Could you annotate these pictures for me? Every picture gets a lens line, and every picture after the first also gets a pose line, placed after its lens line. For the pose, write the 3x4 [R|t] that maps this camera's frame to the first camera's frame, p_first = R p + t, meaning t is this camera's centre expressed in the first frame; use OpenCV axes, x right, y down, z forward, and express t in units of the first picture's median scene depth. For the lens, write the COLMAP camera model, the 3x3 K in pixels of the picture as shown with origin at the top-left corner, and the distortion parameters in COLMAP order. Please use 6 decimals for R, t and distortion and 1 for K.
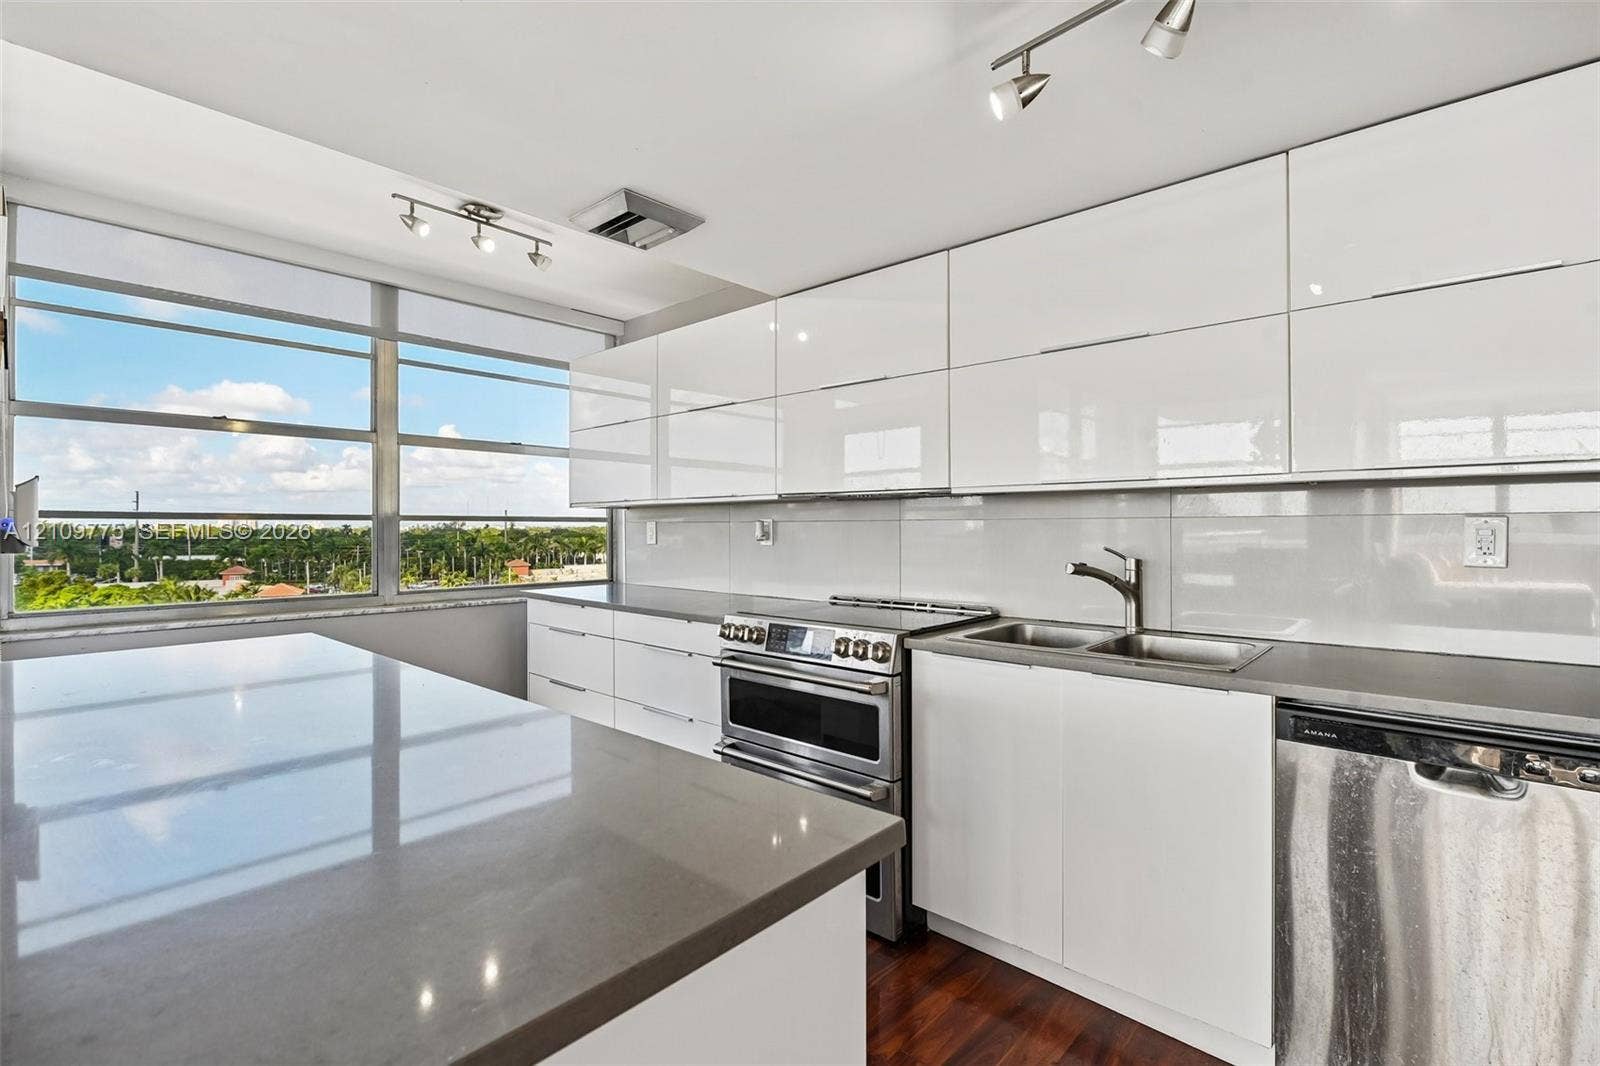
lens RADIAL K [[732.2, 0, 800.0], [0, 732.2, 533.0], [0, 0, 1]] dist [-0.001266, -0.000143]
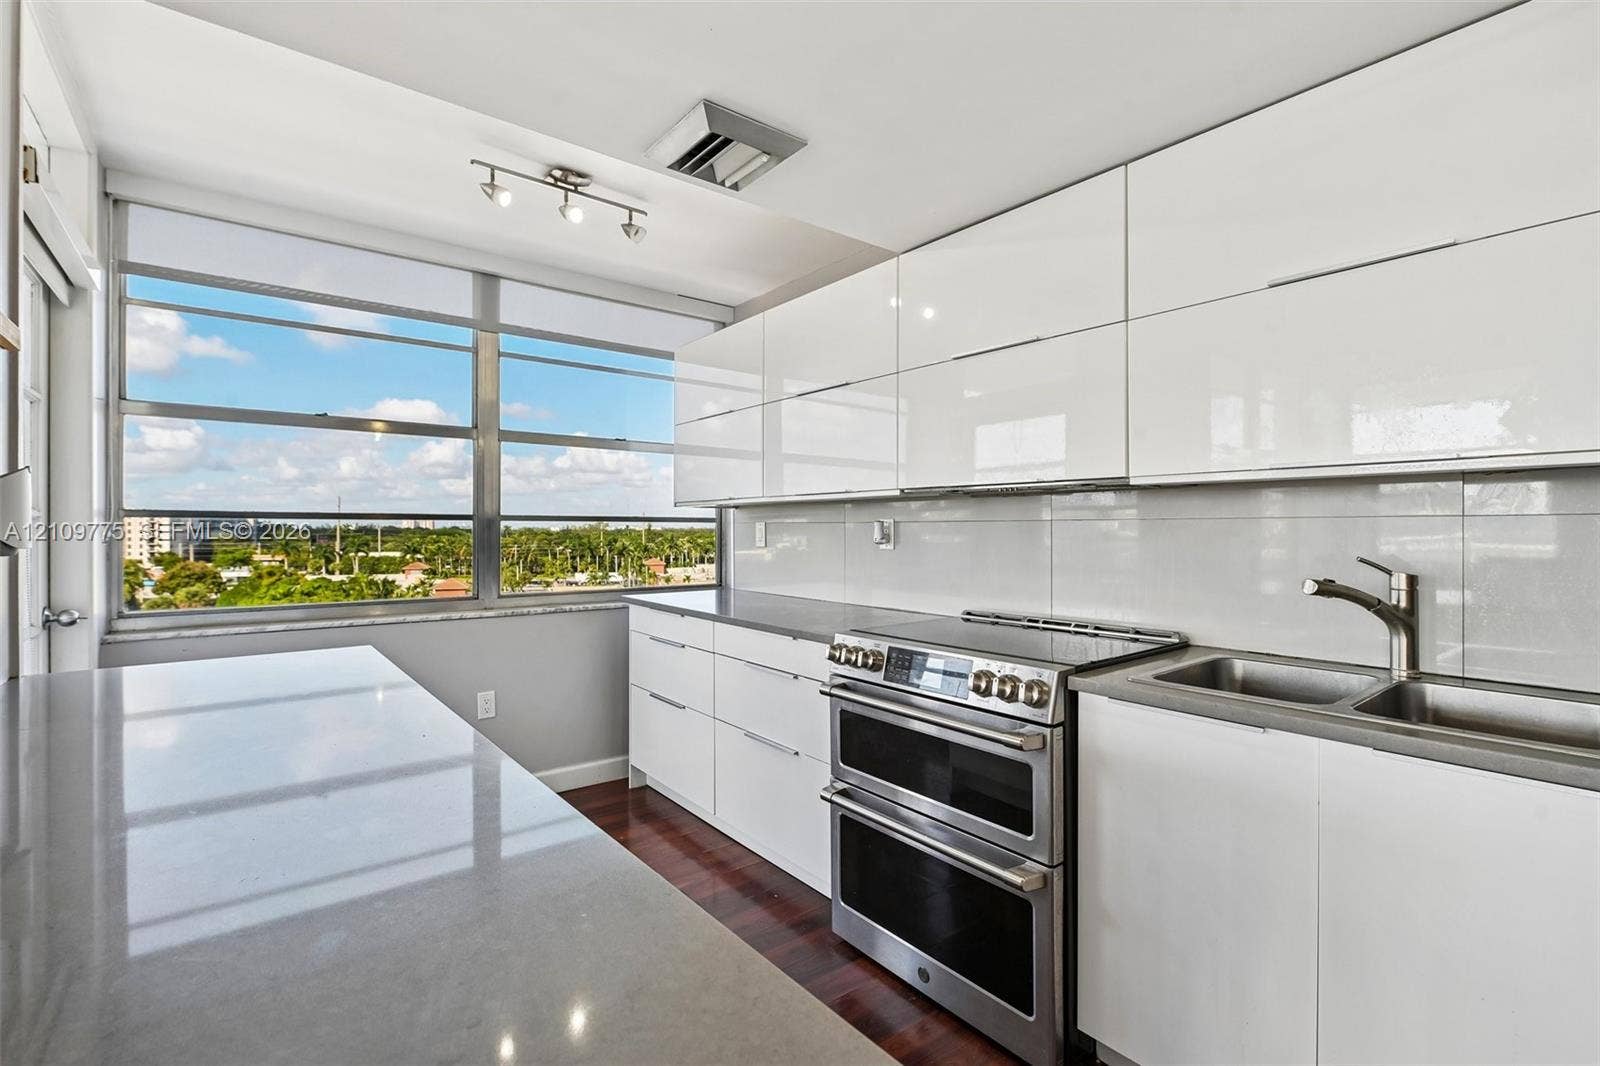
lens RADIAL K [[721.8, 0, 799.8], [0, 721.8, 527.4], [0, 0, 1]] dist [-0.001120, -0.000089]
pose [[0.985807, 0.001973, -0.167869, -0.004174], [-0.003586, 0.999950, -0.009303, -0.001025], [0.167842, 0.009773, 0.985765, 0.175043]]
